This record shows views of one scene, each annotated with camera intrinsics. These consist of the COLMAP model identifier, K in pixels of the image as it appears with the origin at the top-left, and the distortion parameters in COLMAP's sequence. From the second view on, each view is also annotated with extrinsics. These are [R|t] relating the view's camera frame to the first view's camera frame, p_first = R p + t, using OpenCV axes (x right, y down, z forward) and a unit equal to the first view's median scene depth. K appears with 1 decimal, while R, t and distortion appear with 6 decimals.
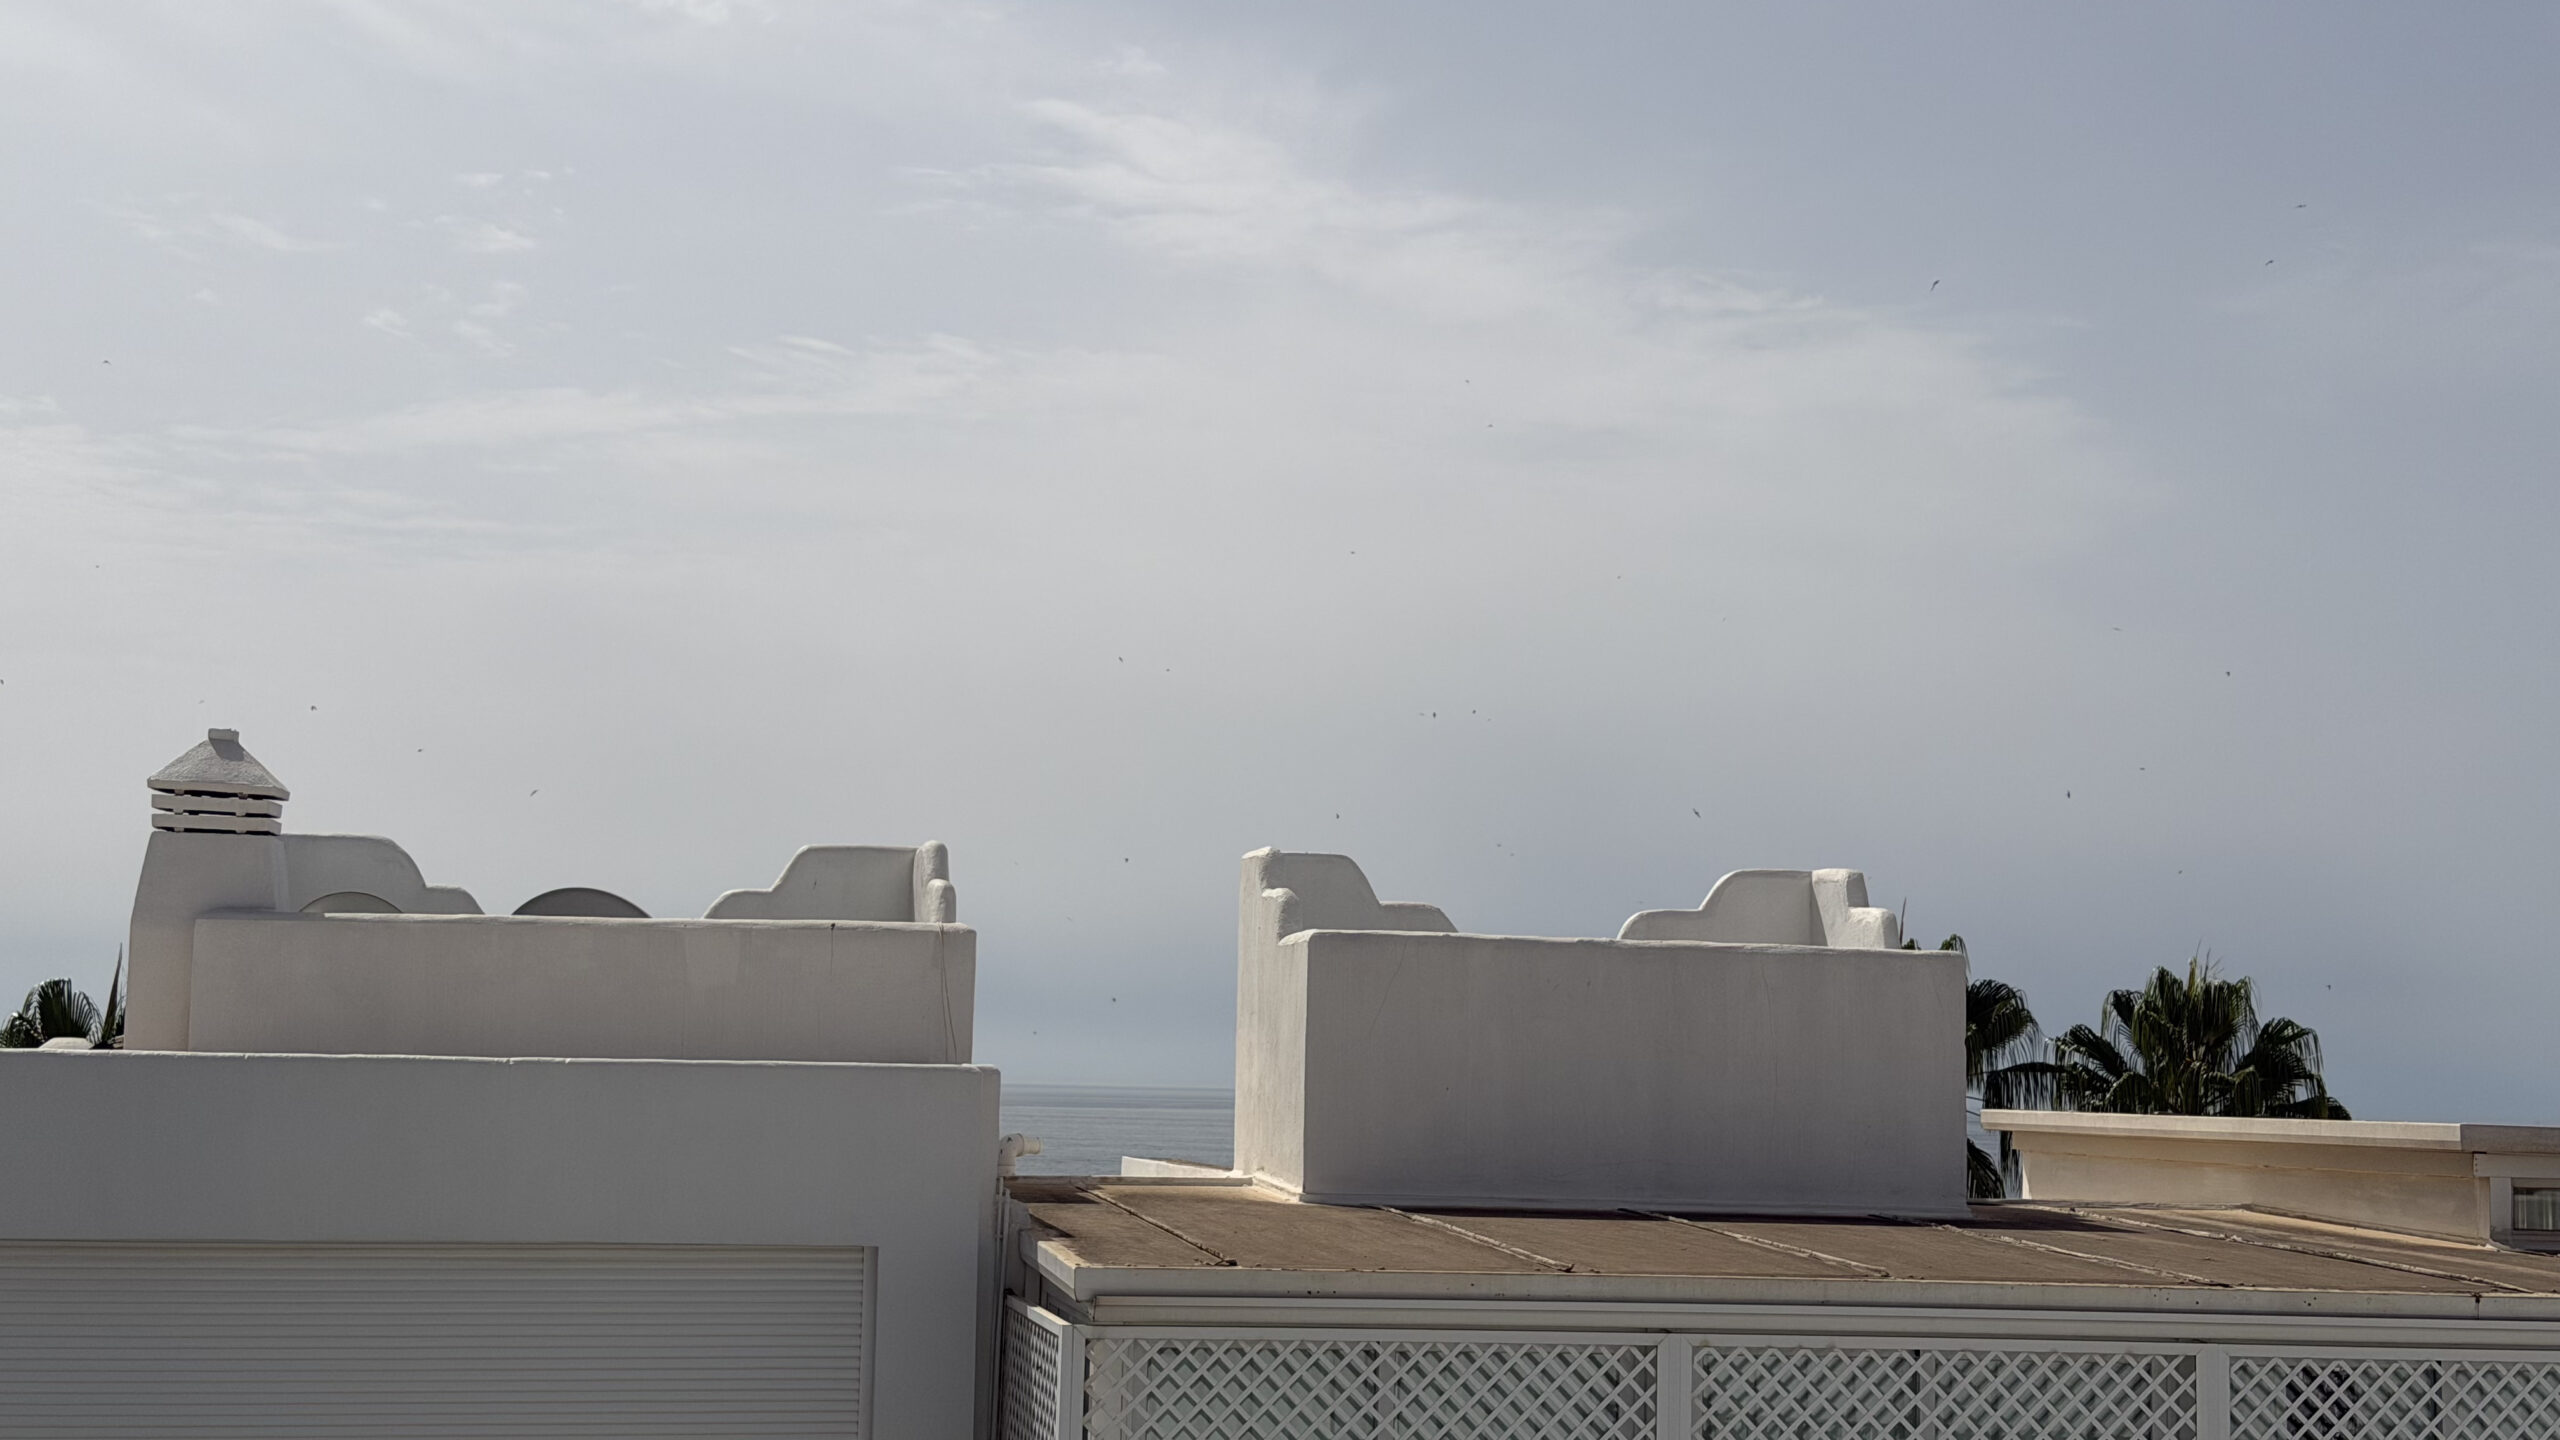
lens RADIAL K [[3233.9, 0, 1280.0], [0, 3233.9, 720.0], [0, 0, 1]] dist [0.001302, 0.006693]
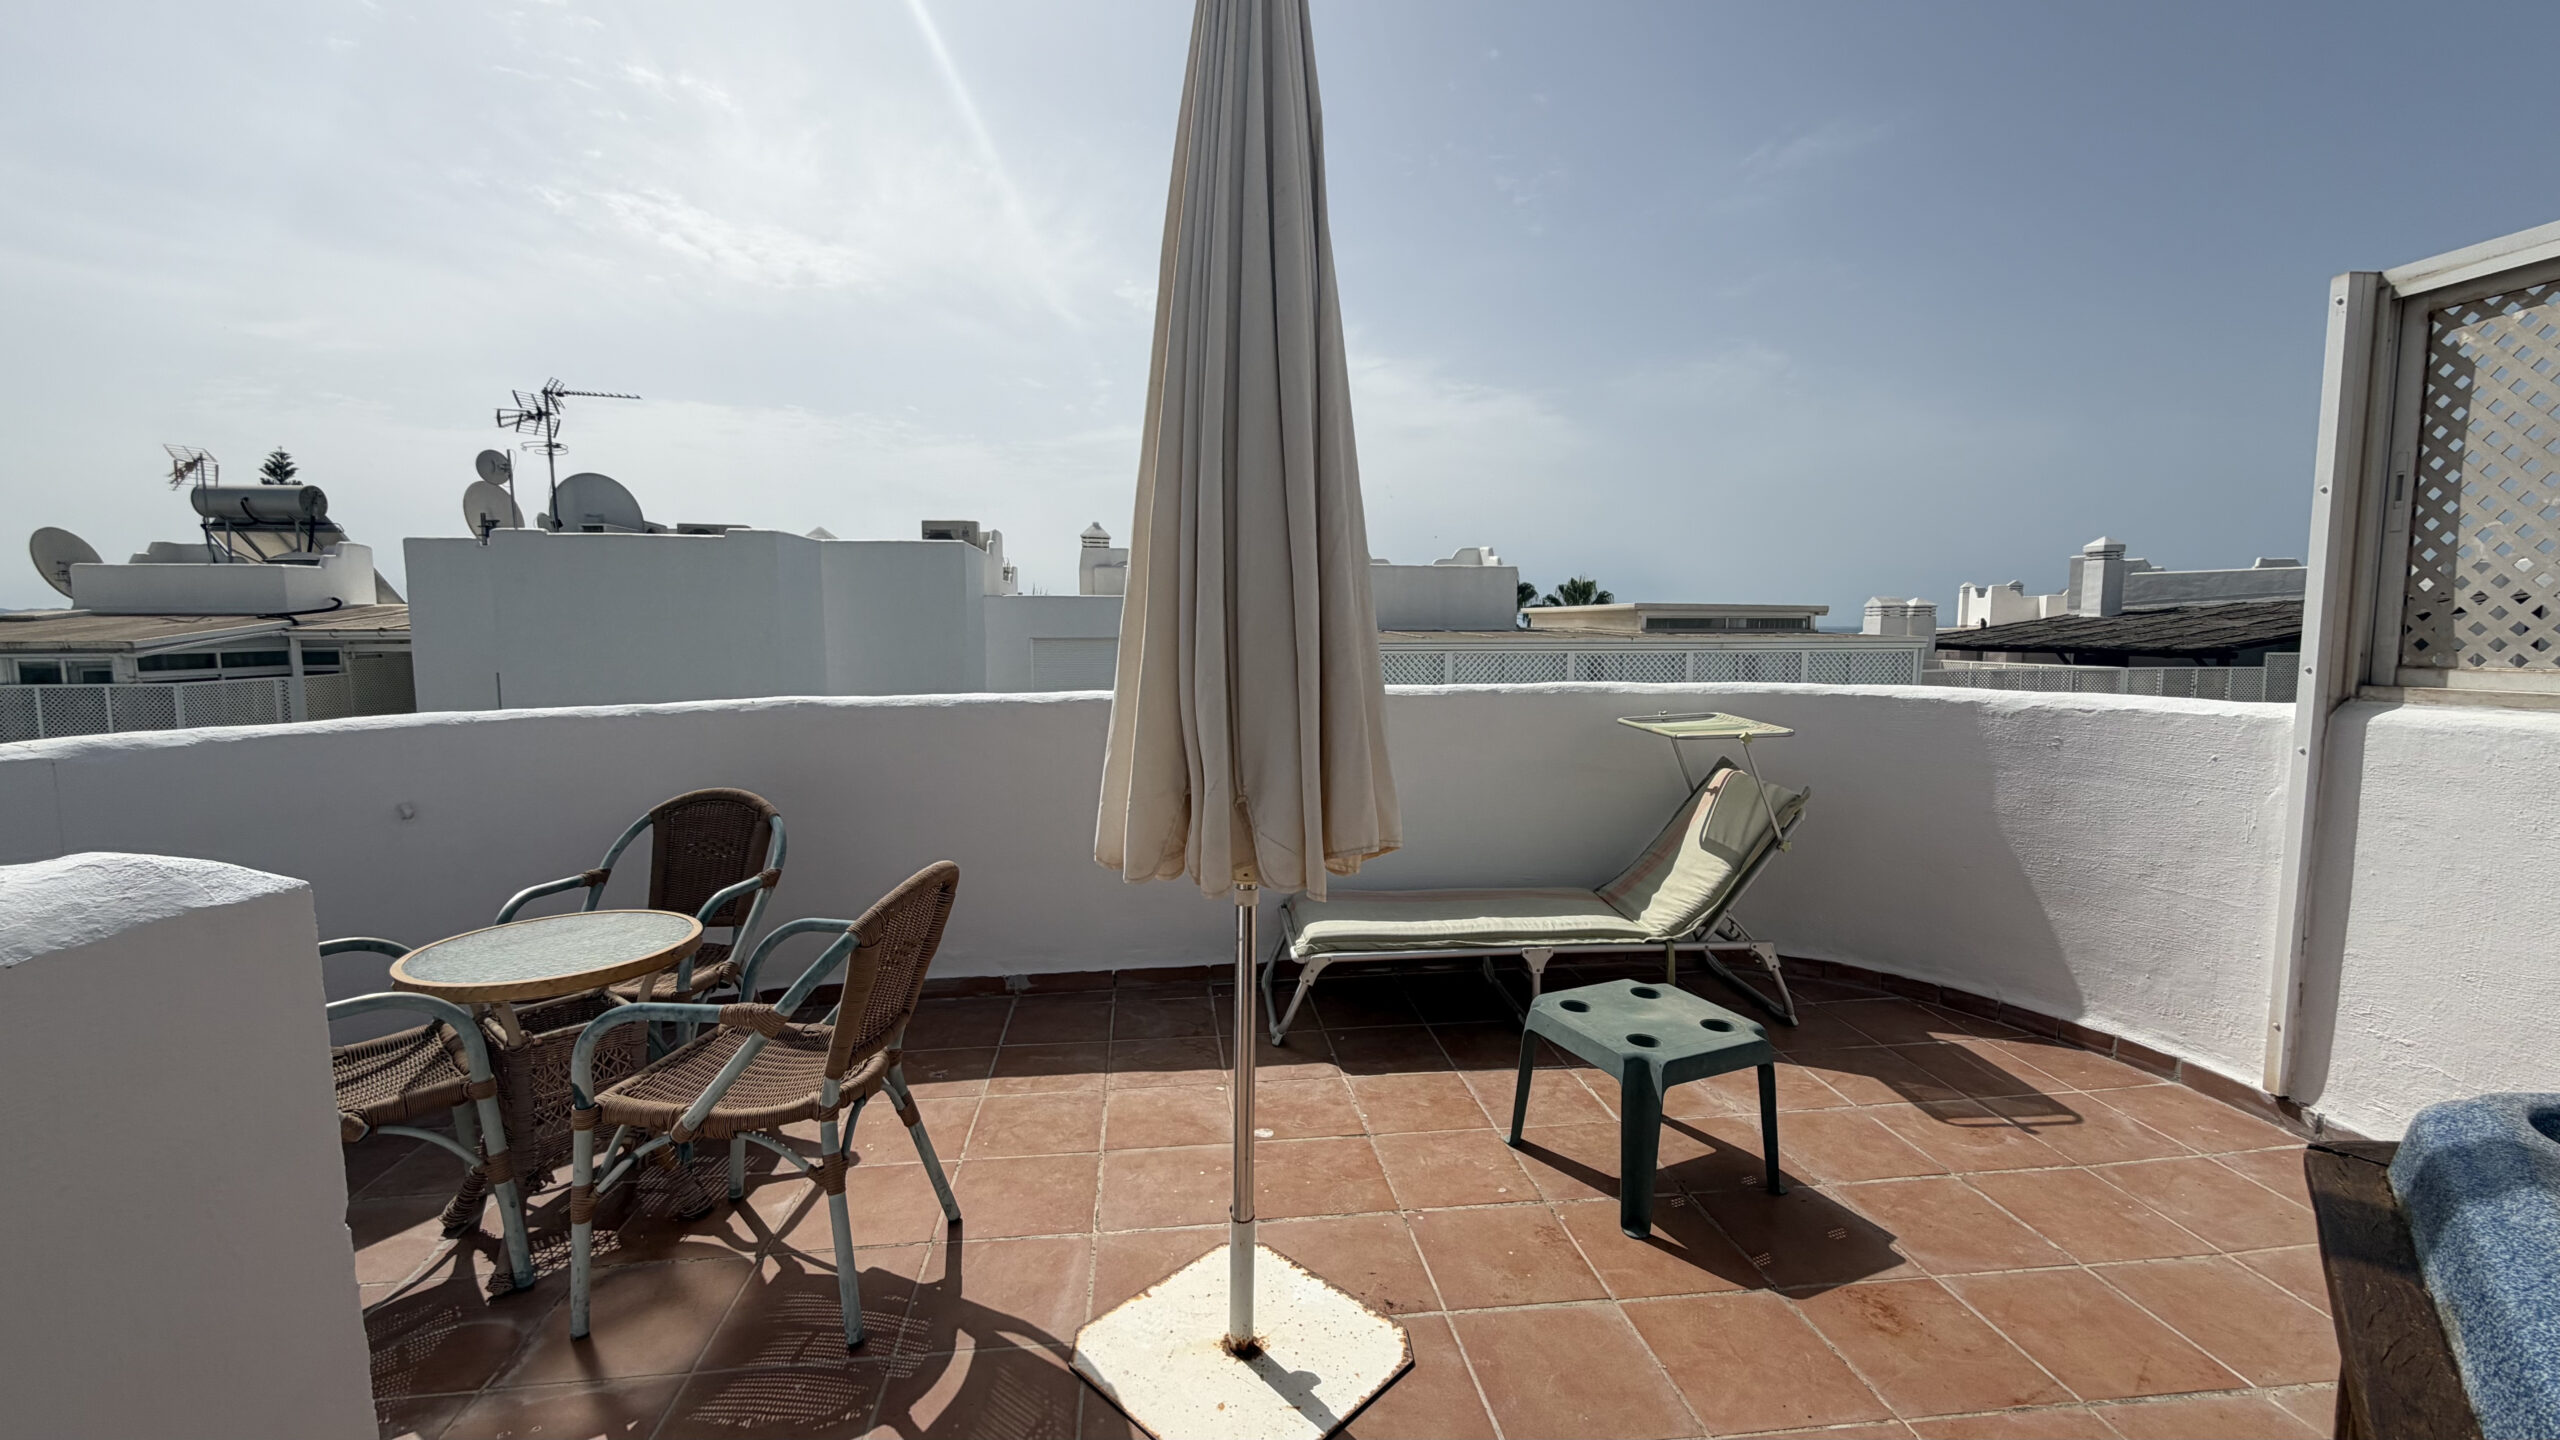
lens RADIAL K [[1016.4, 0, 1280.0], [0, 1016.4, 720.0], [0, 0, 1]] dist [-0.000265, -0.000019]
pose [[0.999303, -0.020871, -0.030957, -0.053570], [0.026205, 0.982689, 0.183400, 0.018709], [0.026593, -0.184083, 0.982551, -0.314408]]
